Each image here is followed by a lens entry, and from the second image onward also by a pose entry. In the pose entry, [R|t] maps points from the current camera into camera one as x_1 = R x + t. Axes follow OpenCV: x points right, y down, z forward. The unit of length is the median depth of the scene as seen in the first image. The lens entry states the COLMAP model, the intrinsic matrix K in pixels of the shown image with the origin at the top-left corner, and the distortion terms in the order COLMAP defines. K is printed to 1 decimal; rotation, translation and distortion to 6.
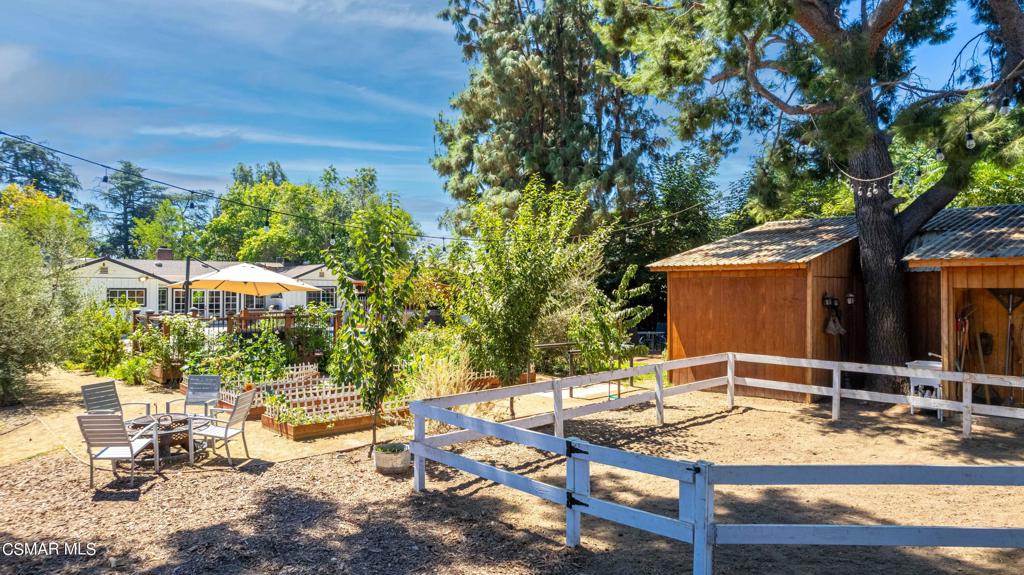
lens RADIAL K [[656.0, 0, 508.4], [0, 656.0, 291.2], [0, 0, 1]] dist [-0.056531, 0.035659]
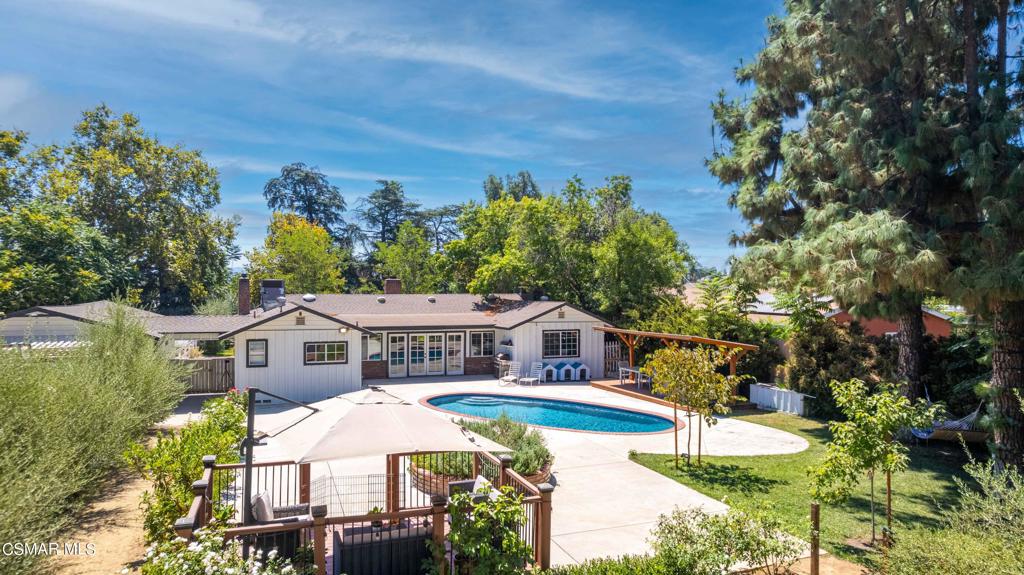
lens RADIAL K [[656.0, 0, 513.7], [0, 656.0, 285.3], [0, 0, 1]] dist [-0.056531, 0.035659]
pose [[0.928049, -0.001911, -0.372453, -0.041459], [-0.001701, 0.999955, -0.009368, -0.050255], [0.372454, 0.009327, 0.928004, 0.227066]]
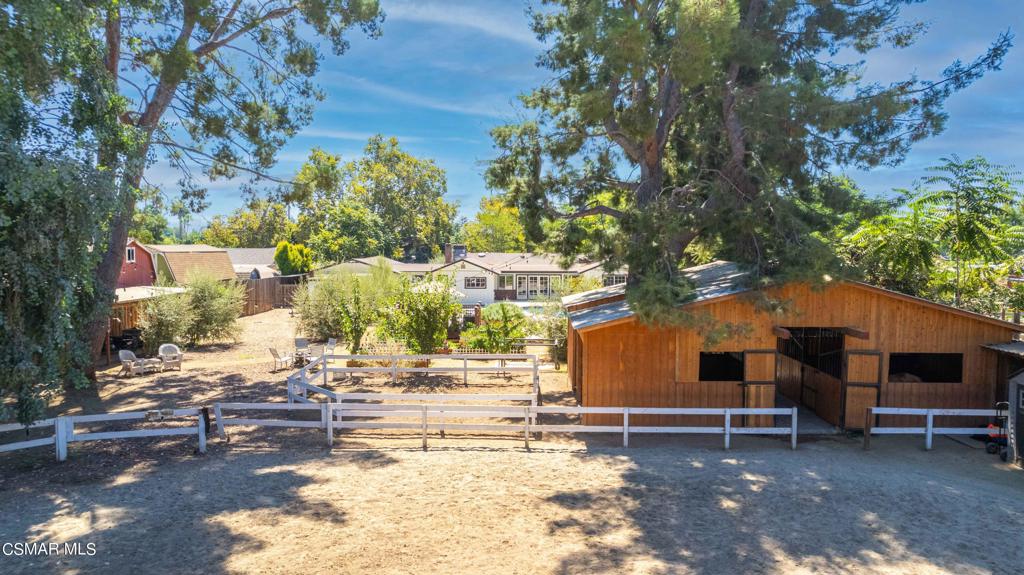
lens RADIAL K [[656.0, 0, 519.6], [0, 656.0, 286.3], [0, 0, 1]] dist [-0.056531, 0.035659]
pose [[0.732644, 0.044521, -0.679154, 0.452393], [-0.003779, 0.998109, 0.061353, -0.061259], [0.680601, -0.042384, 0.731427, -0.105885]]
